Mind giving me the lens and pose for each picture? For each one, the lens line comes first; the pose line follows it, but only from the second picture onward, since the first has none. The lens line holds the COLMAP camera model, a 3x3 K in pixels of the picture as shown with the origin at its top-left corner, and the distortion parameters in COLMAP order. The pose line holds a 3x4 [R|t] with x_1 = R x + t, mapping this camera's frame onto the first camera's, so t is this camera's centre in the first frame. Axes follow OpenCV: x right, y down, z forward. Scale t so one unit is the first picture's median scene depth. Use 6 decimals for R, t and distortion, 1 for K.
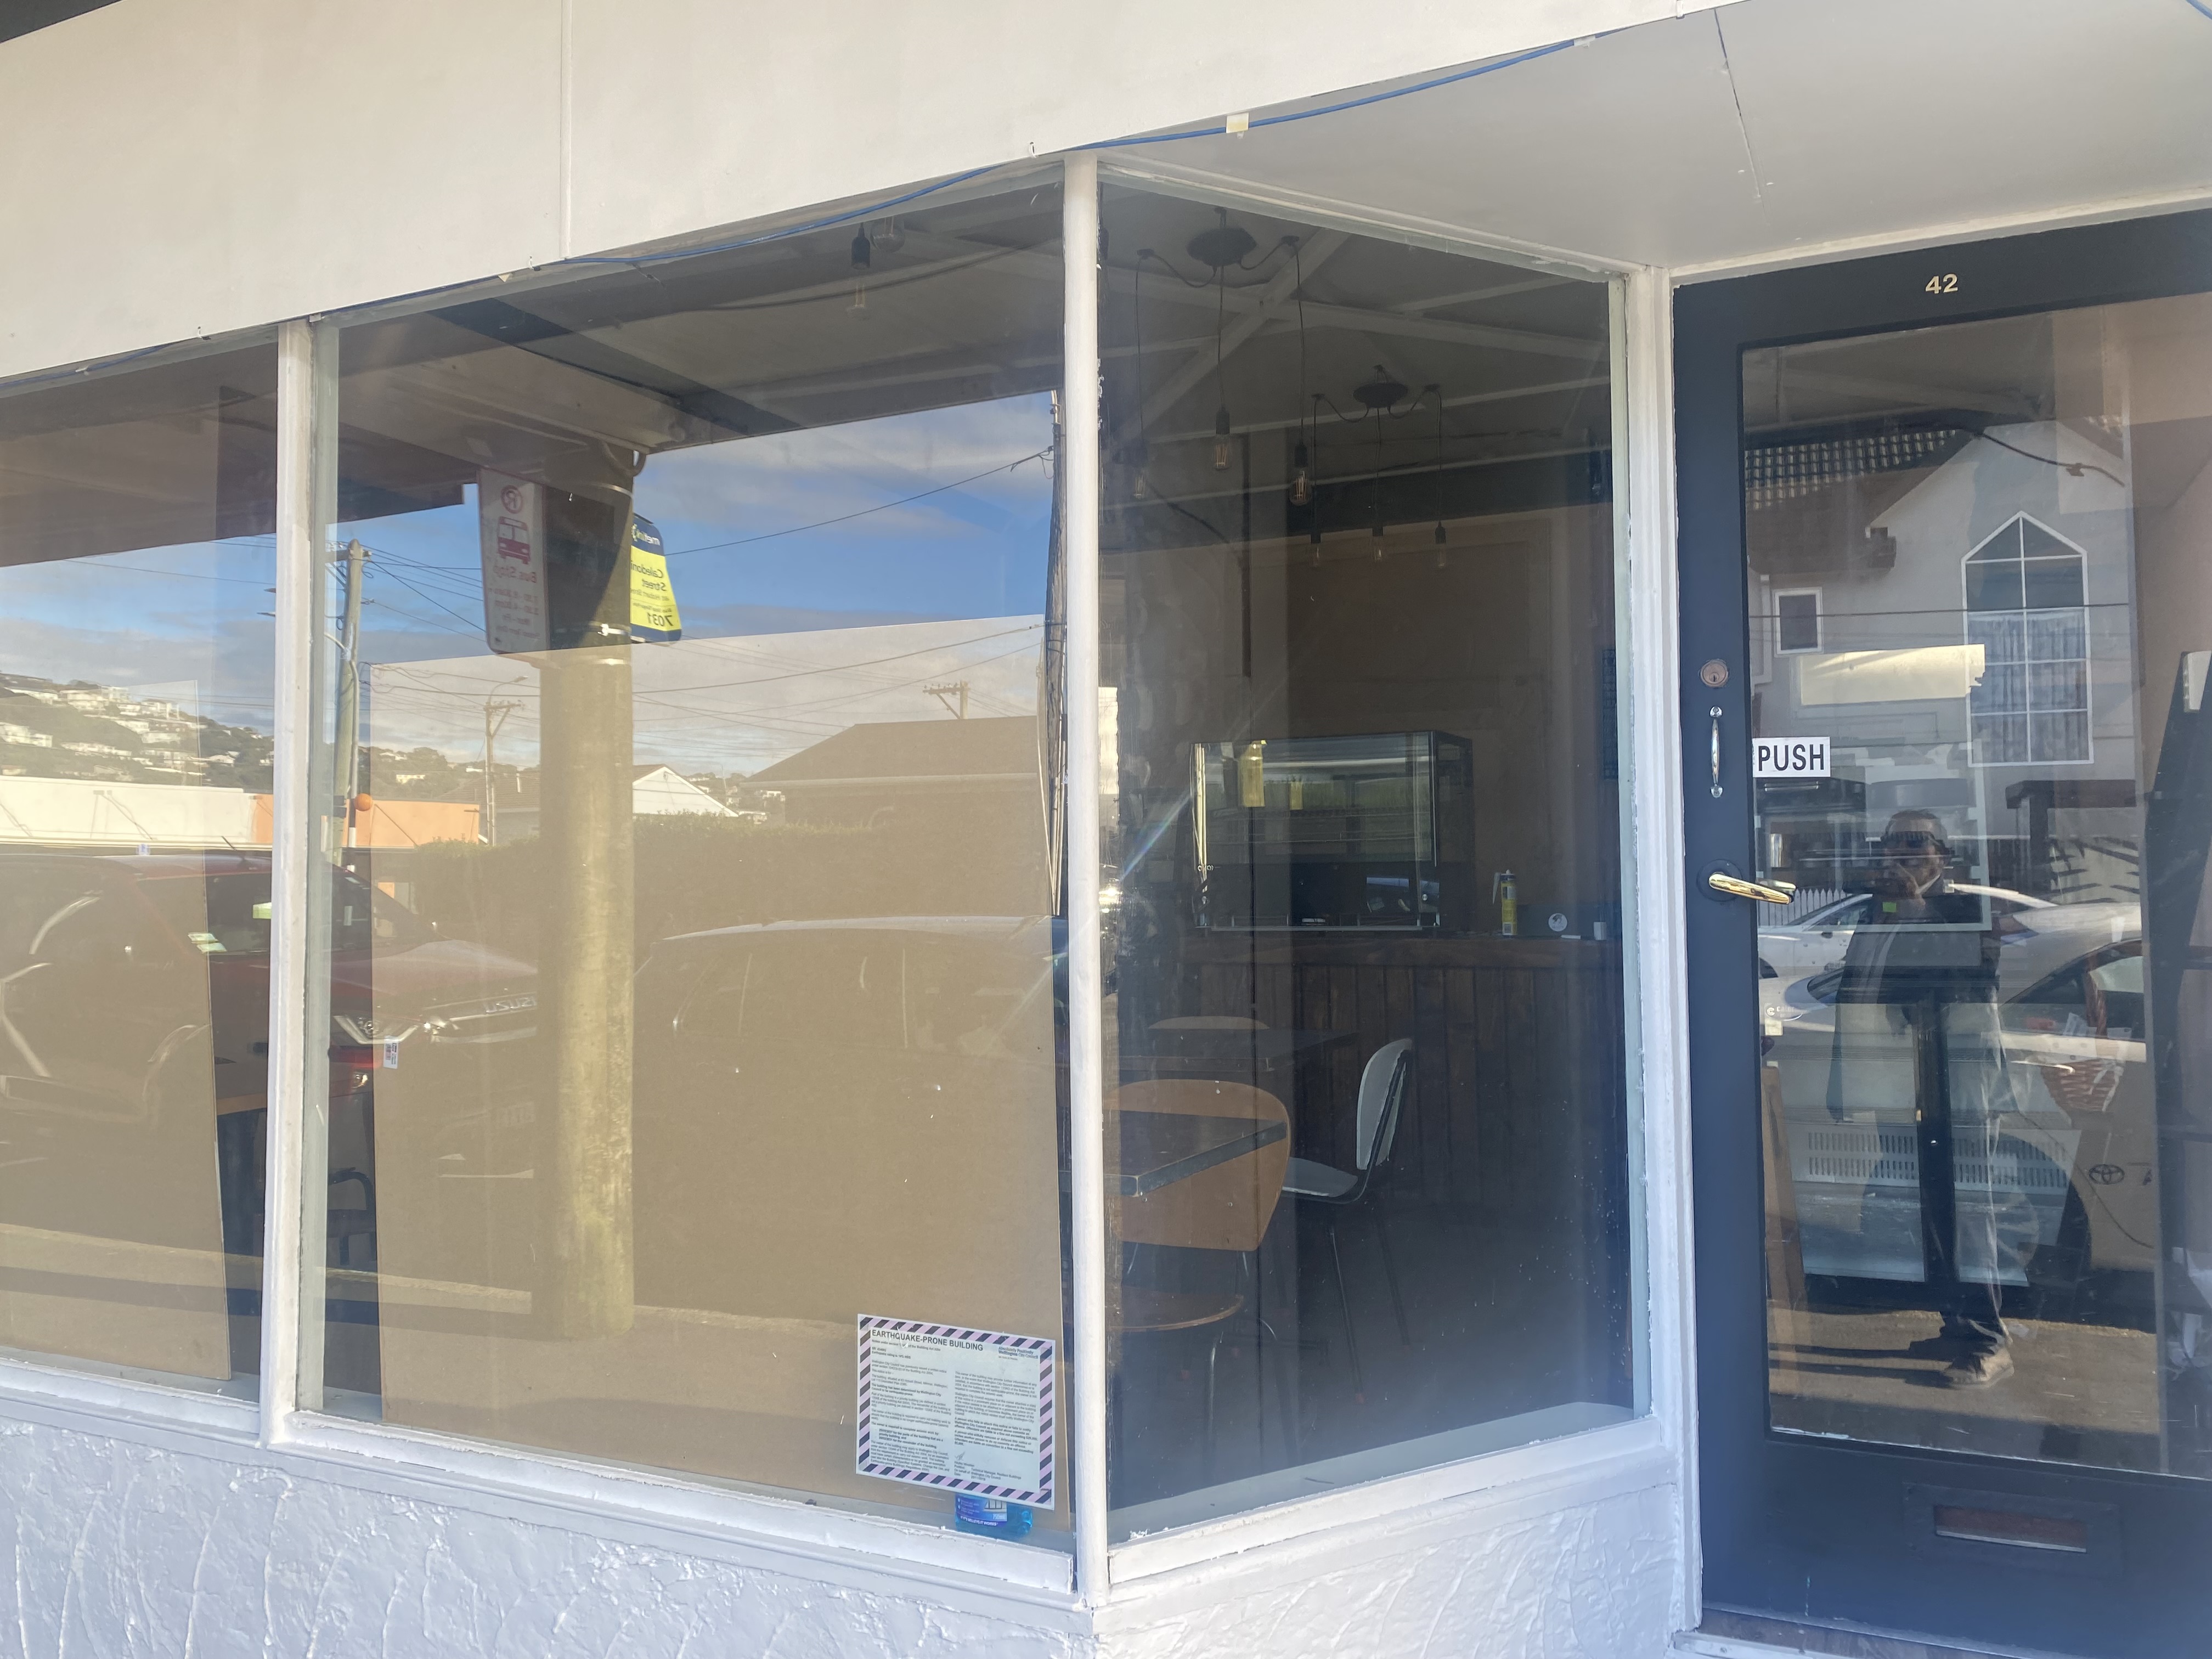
lens RADIAL K [[1675.9, 0, 1106.0], [0, 1675.9, 829.5], [0, 0, 1]] dist [0.006597, 0.001950]
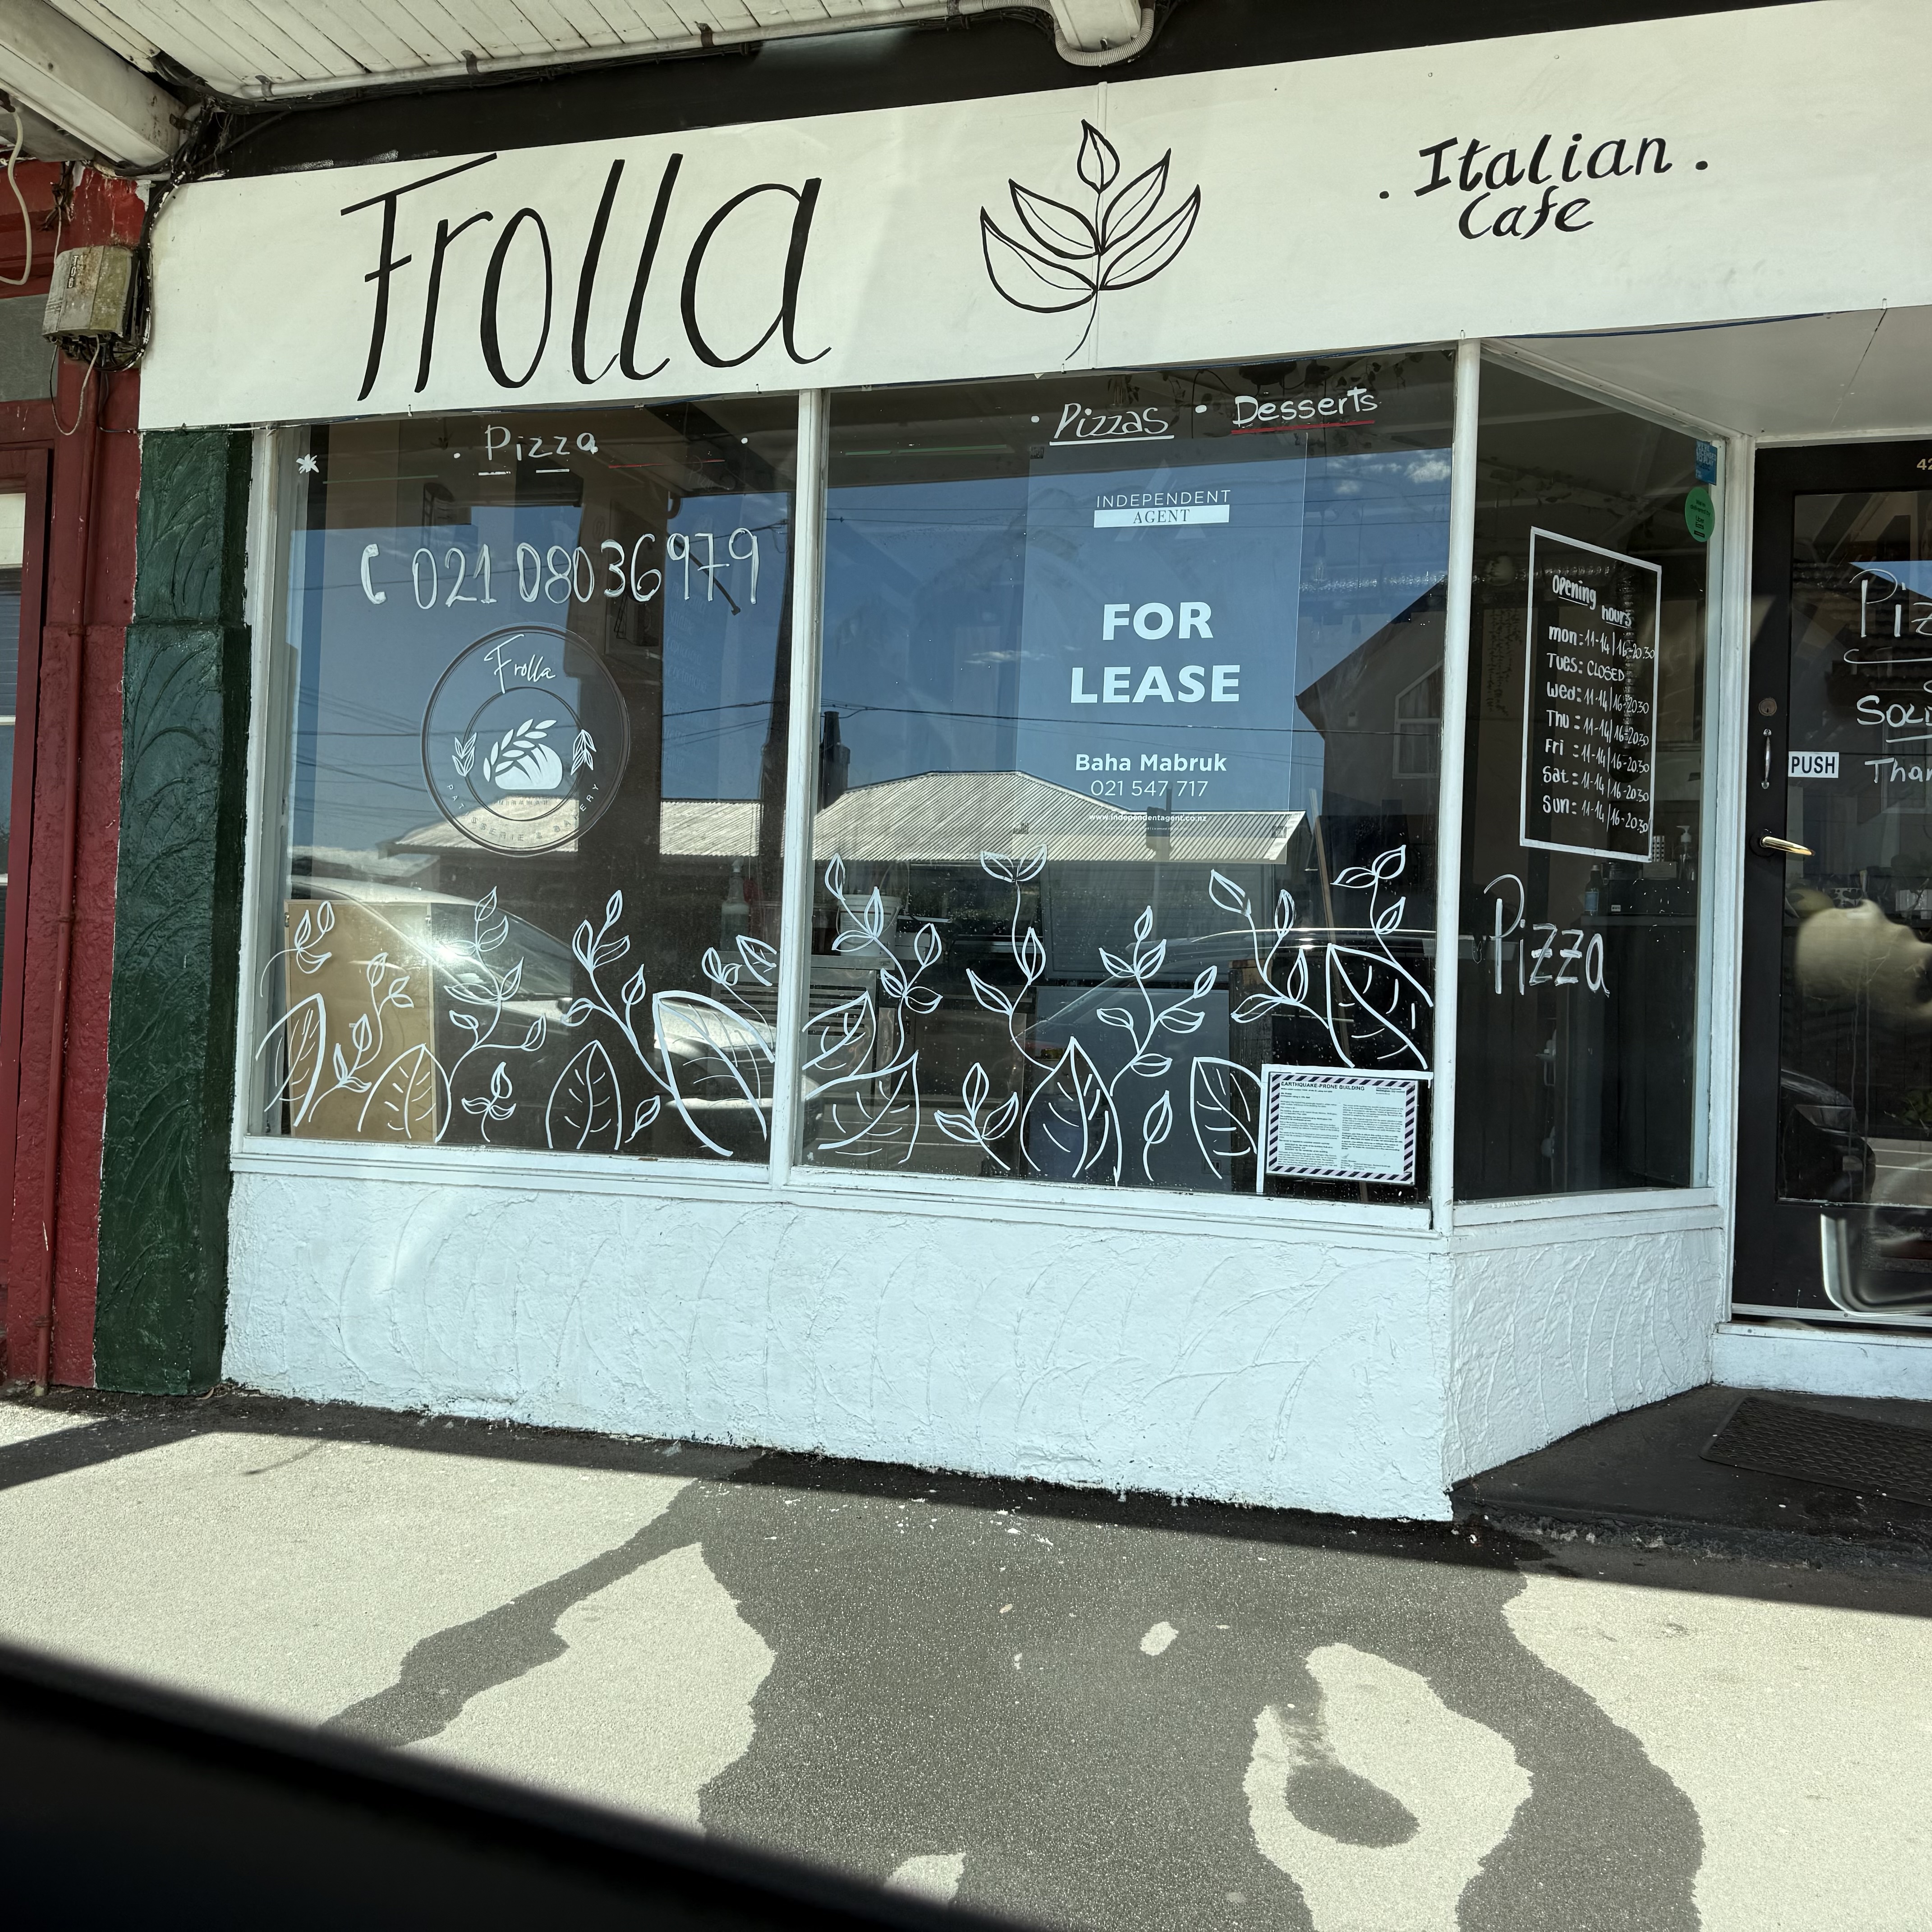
lens RADIAL K [[1783.6, 0, 963.6], [0, 1783.6, 976.7], [0, 0, 1]] dist [0.172826, -0.283696]
pose [[0.987752, 0.046371, 0.148983, -0.694037], [-0.048800, 0.998728, 0.012691, 0.193795], [-0.148205, -0.019806, 0.988758, -0.624243]]
